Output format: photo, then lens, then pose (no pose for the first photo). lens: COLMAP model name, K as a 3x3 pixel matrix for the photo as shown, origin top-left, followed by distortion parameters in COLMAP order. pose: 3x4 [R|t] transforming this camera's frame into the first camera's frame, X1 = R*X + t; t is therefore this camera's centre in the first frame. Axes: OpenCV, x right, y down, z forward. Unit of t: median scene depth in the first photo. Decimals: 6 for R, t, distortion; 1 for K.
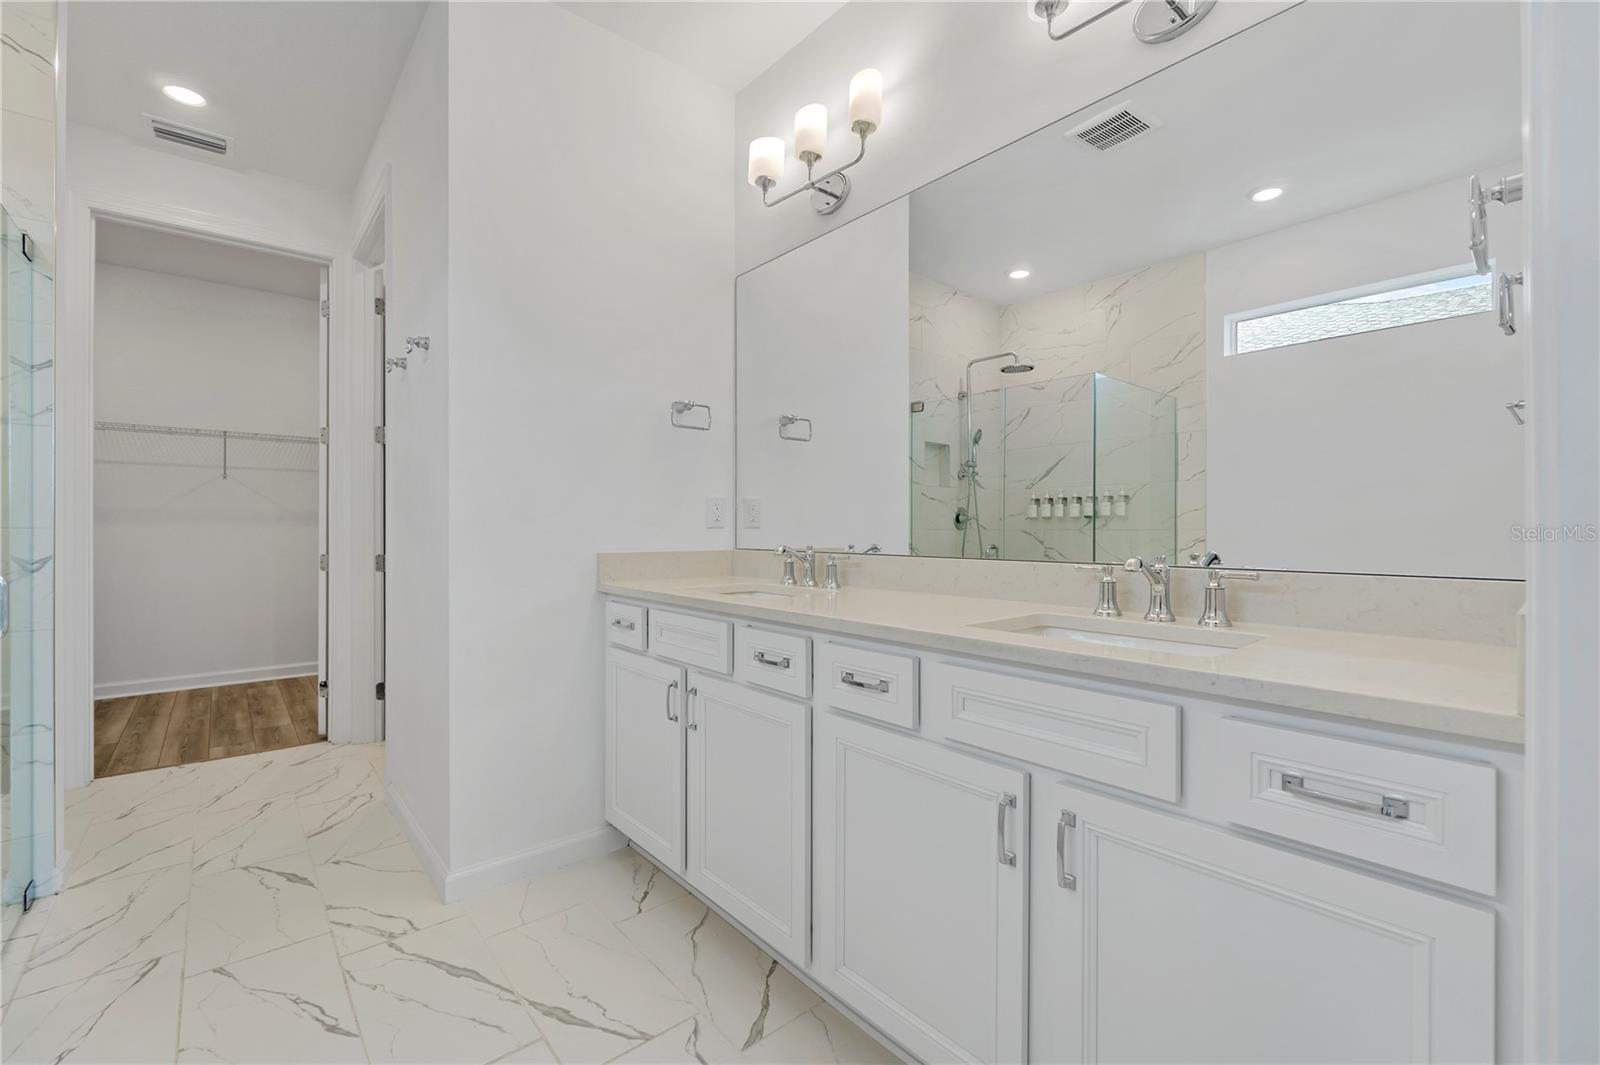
lens RADIAL K [[675.2, 0, 798.6], [0, 675.2, 529.7], [0, 0, 1]] dist [-0.010260, 0.000904]
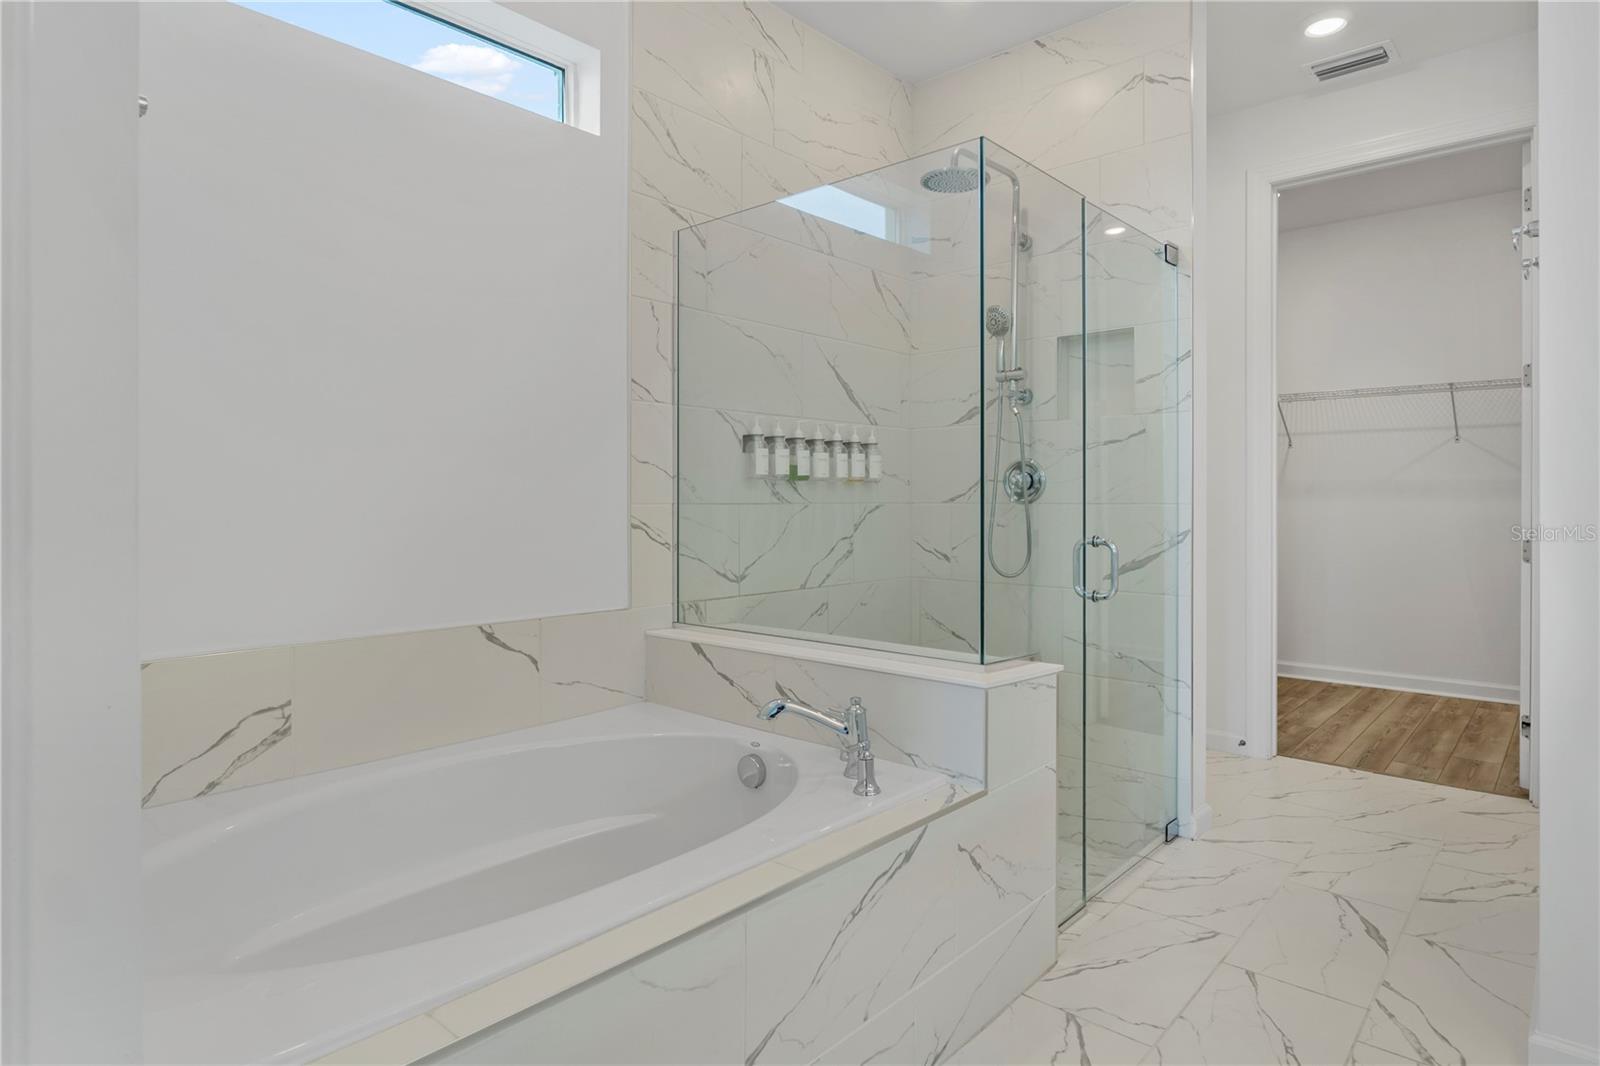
lens RADIAL K [[888.8, 0, 785.6], [0, 888.8, 505.4], [0, 0, 1]] dist [-0.003762, -0.000853]
pose [[0.121640, 0.005600, -0.992558, 0.218593], [-0.002042, 0.999983, 0.005392, -0.006061], [0.992572, 0.001371, 0.121650, 0.145622]]
